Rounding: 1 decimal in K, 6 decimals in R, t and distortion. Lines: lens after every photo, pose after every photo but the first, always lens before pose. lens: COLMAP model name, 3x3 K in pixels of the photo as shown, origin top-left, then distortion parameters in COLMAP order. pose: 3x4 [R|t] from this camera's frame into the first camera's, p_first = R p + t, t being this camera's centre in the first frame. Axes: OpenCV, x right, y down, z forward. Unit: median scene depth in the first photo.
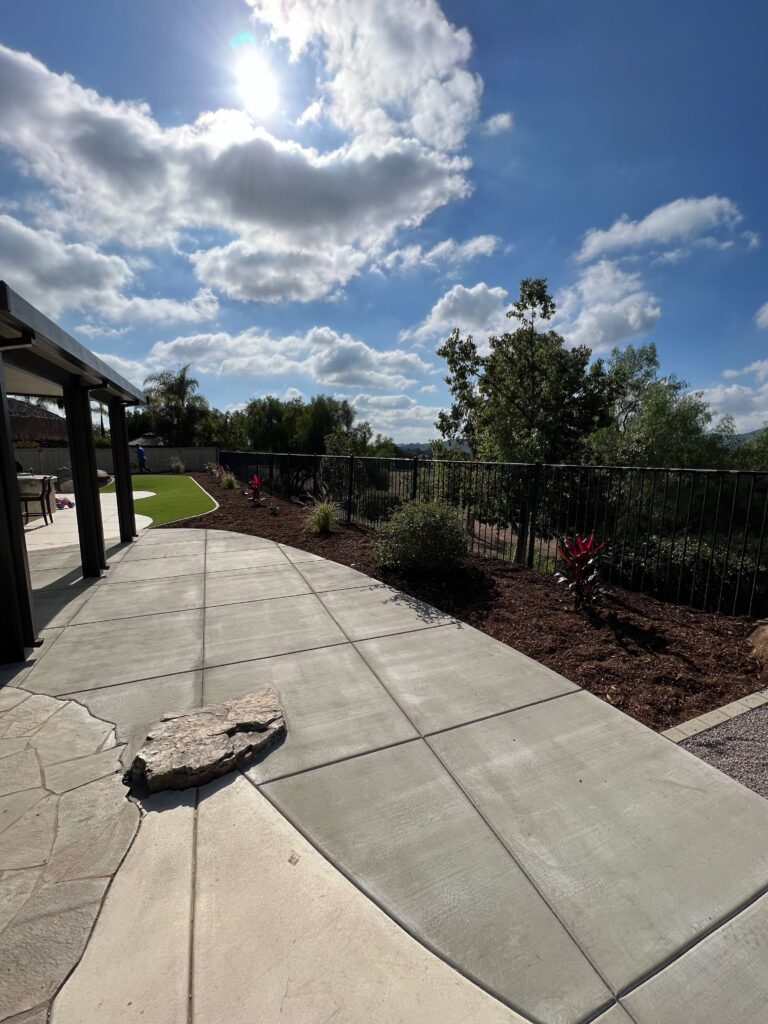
lens RADIAL K [[411.0, 0, 384.0], [0, 411.0, 512.0], [0, 0, 1]] dist [0.002113, 0.000076]
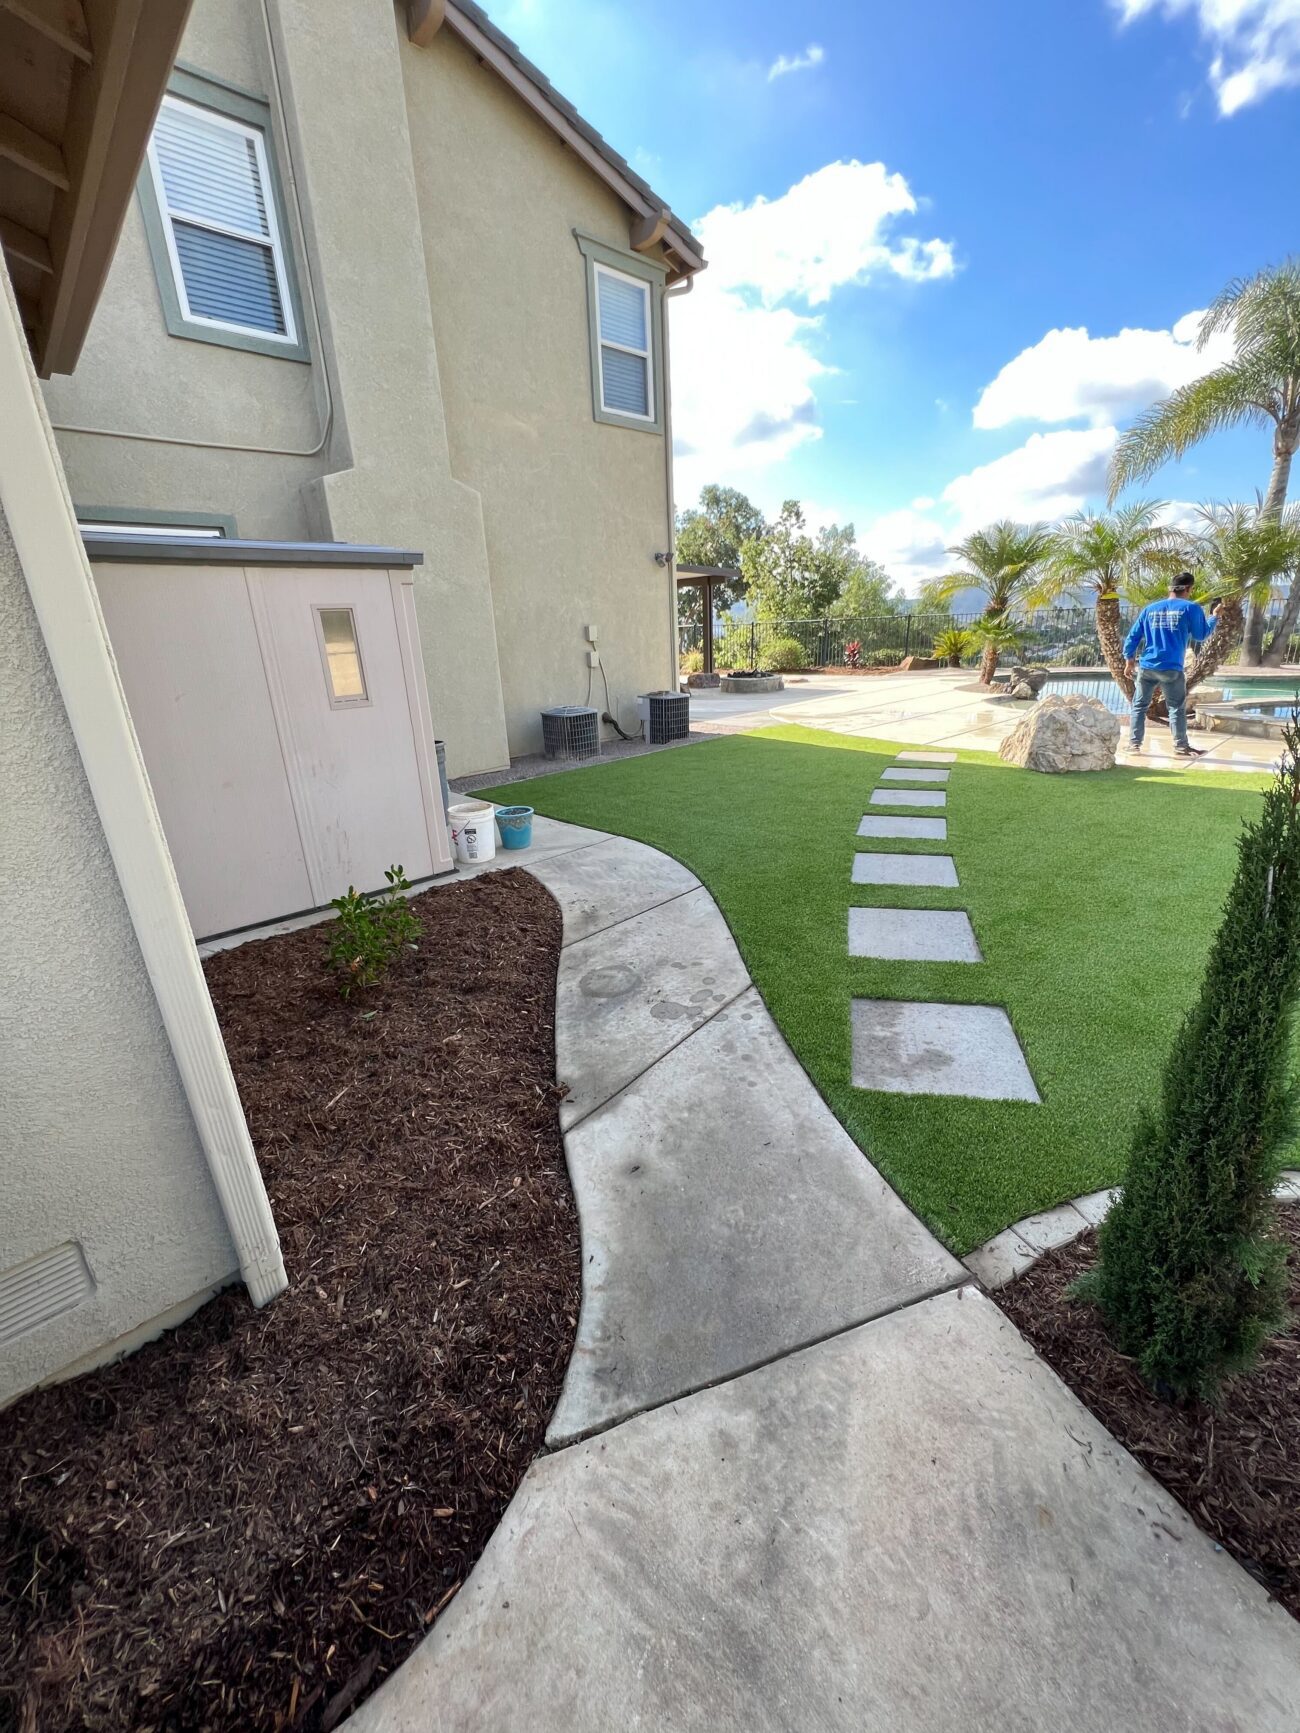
lens RADIAL K [[695.6, 0, 650.0], [0, 695.6, 866.5], [0, 0, 1]] dist [0.002113, 0.000076]
pose [[0.937559, -0.152265, 0.312729, -0.742992], [0.092172, 0.975710, 0.198733, 0.121286], [-0.335393, -0.157499, 0.928820, -0.925169]]
